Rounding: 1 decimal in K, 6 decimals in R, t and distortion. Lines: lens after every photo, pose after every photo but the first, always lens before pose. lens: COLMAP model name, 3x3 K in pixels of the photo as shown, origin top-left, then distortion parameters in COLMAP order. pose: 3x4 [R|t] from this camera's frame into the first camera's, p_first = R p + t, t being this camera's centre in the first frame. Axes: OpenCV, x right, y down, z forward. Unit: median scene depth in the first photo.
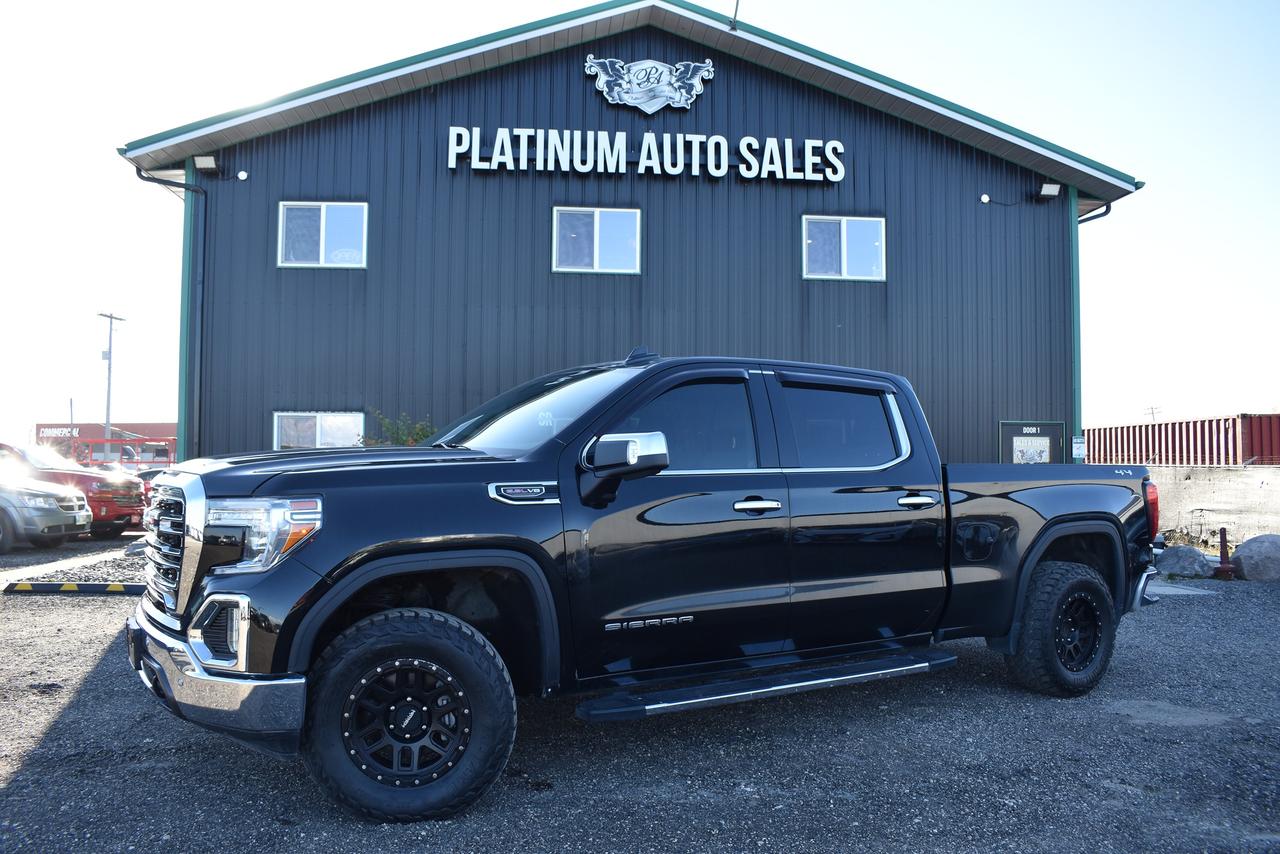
lens RADIAL K [[985.5, 0, 635.0], [0, 985.5, 444.4], [0, 0, 1]] dist [-0.095819, 0.014683]
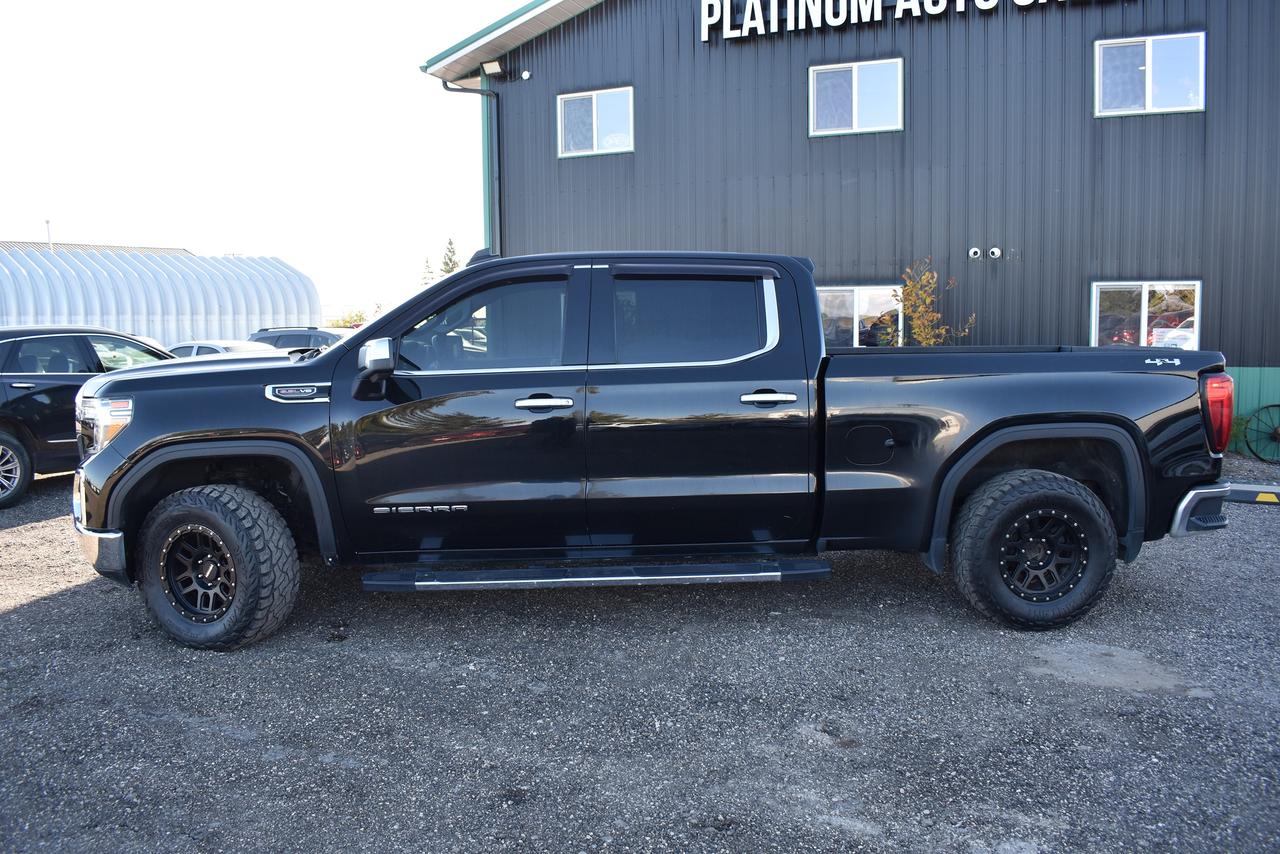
lens RADIAL K [[985.5, 0, 635.0], [0, 985.5, 444.4], [0, 0, 1]] dist [-0.095819, 0.014683]
pose [[0.880026, 0.038401, -0.473371, 0.237496], [0.028942, 0.990537, 0.134159, -0.010250], [0.474043, -0.131764, 0.870587, 0.050678]]
